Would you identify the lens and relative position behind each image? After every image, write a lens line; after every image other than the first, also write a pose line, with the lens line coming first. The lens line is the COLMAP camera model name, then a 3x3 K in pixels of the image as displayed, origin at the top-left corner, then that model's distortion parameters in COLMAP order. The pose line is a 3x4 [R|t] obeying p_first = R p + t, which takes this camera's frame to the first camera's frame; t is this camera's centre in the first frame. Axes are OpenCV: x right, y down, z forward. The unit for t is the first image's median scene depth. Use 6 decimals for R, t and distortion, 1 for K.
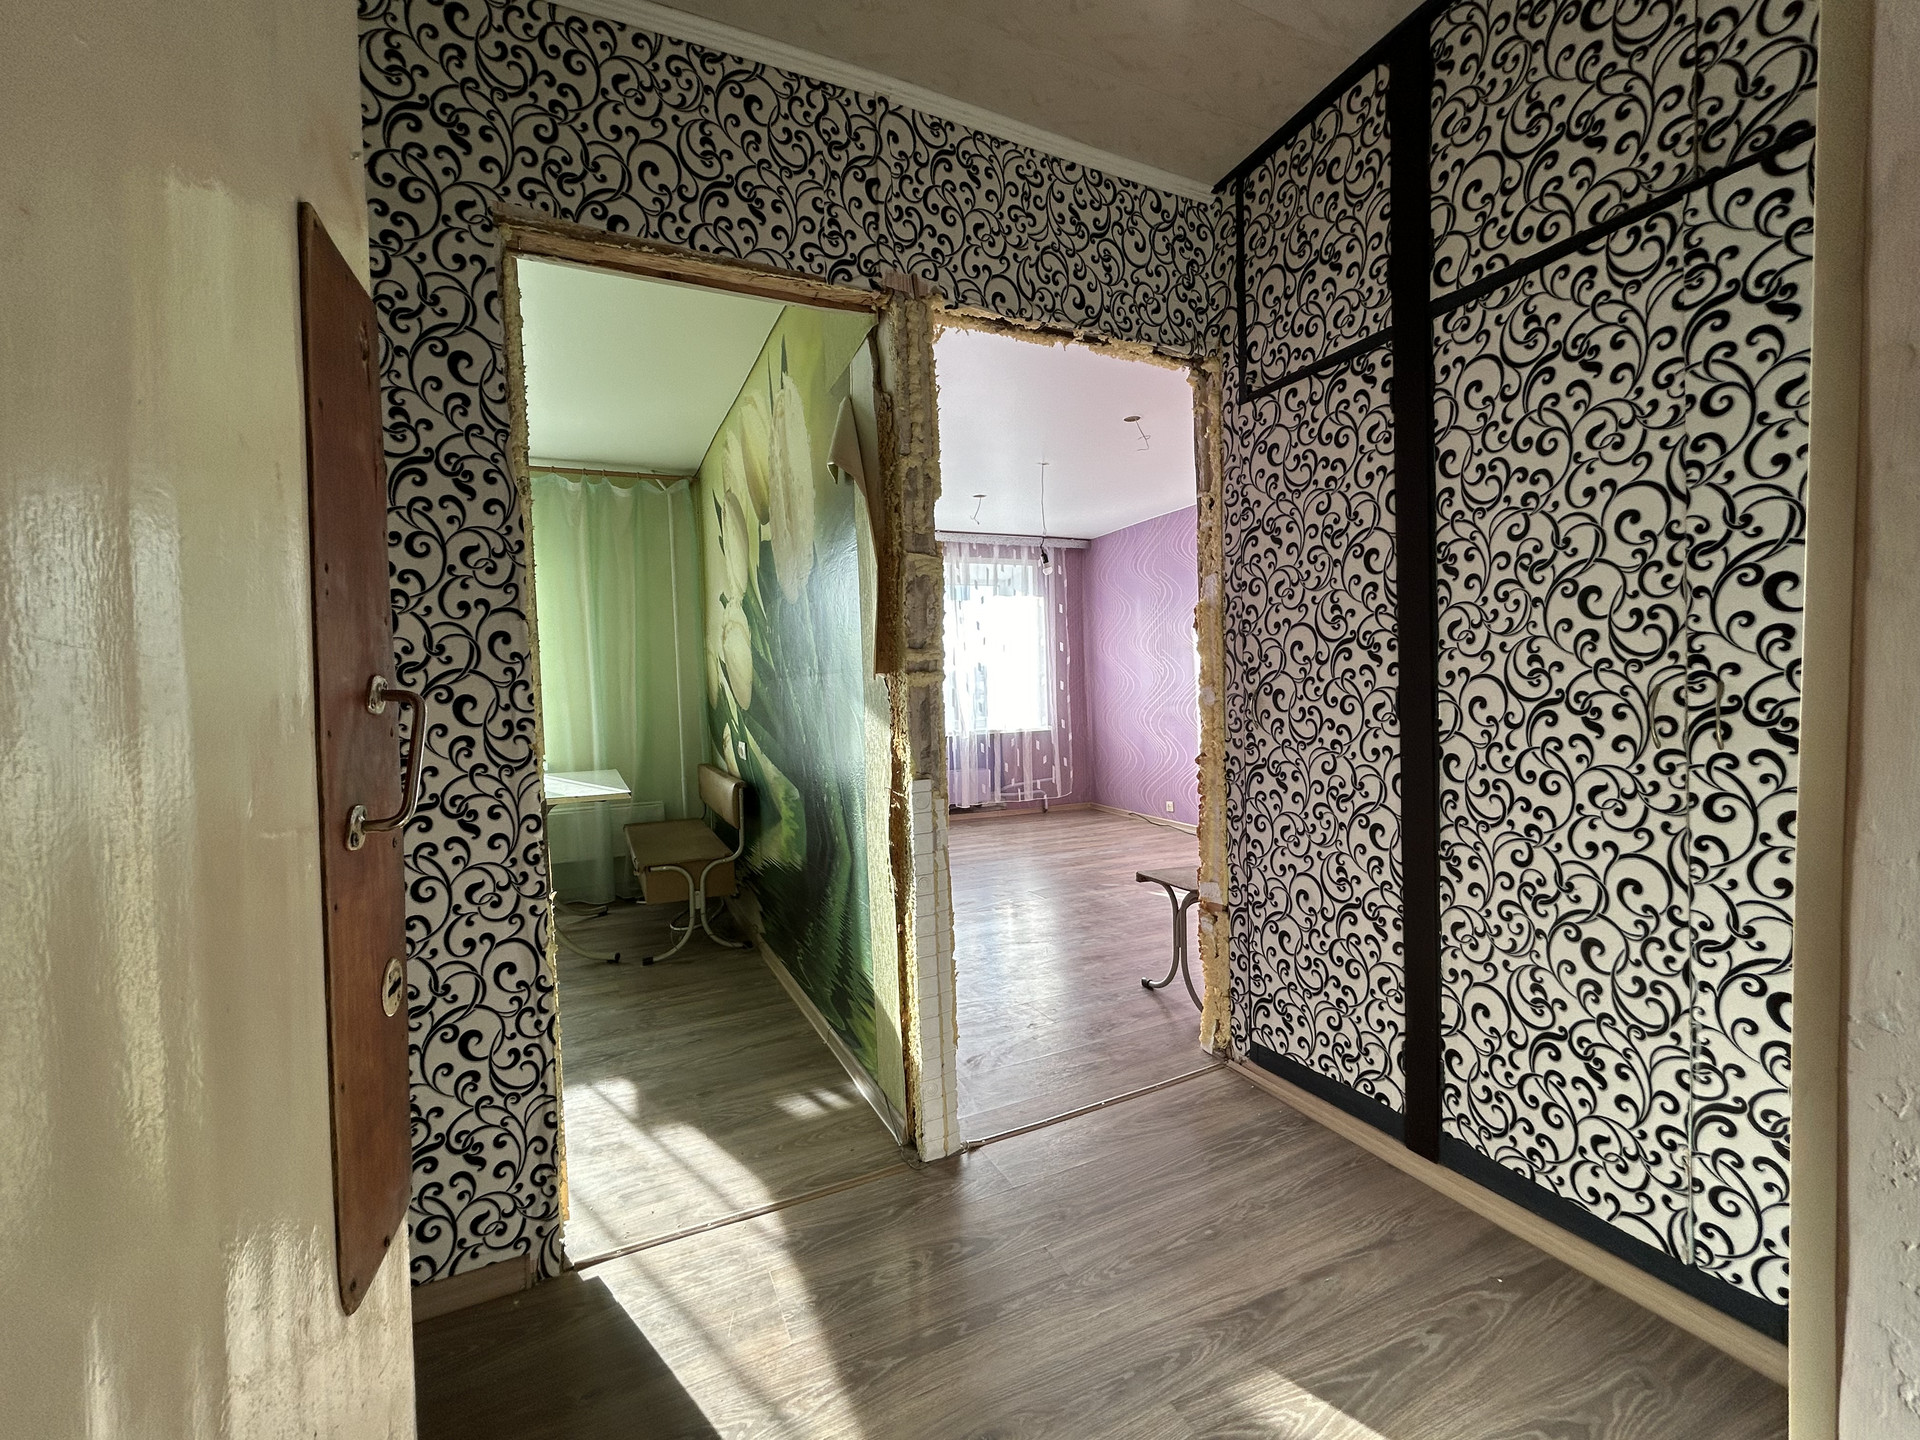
lens RADIAL K [[778.3, 0, 970.7], [0, 778.3, 712.1], [0, 0, 1]] dist [-0.003116, 0.001553]
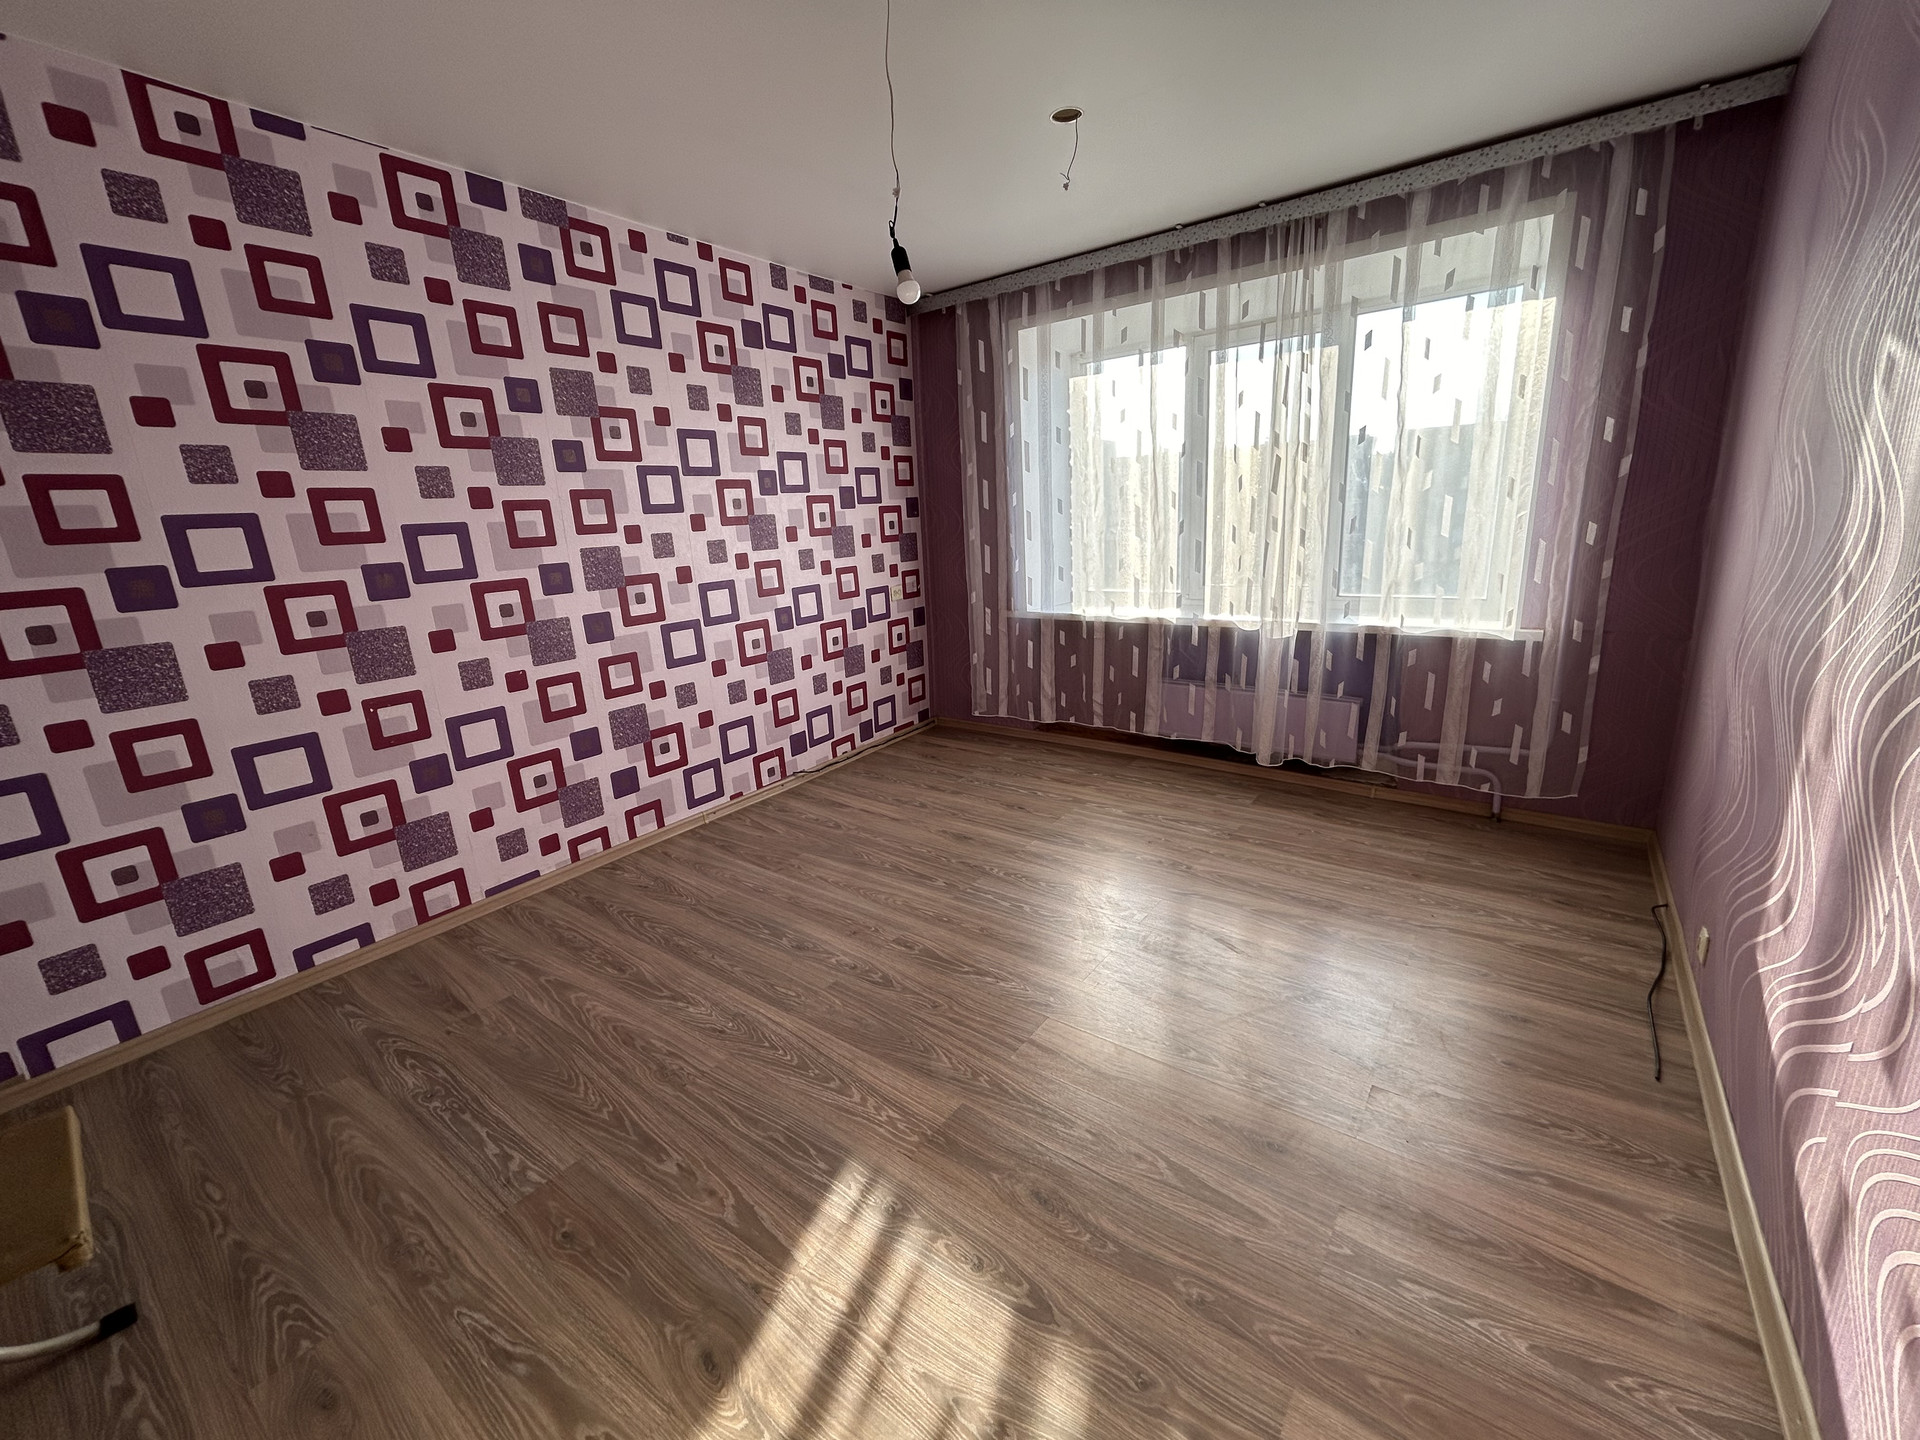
lens RADIAL K [[778.3, 0, 968.1], [0, 778.3, 713.7], [0, 0, 1]] dist [-0.003116, 0.001553]
pose [[0.471435, 0.227361, -0.852089, 0.512384], [0.006969, 0.965205, 0.261400, -0.081009], [0.881873, -0.129171, 0.453448, 0.840321]]
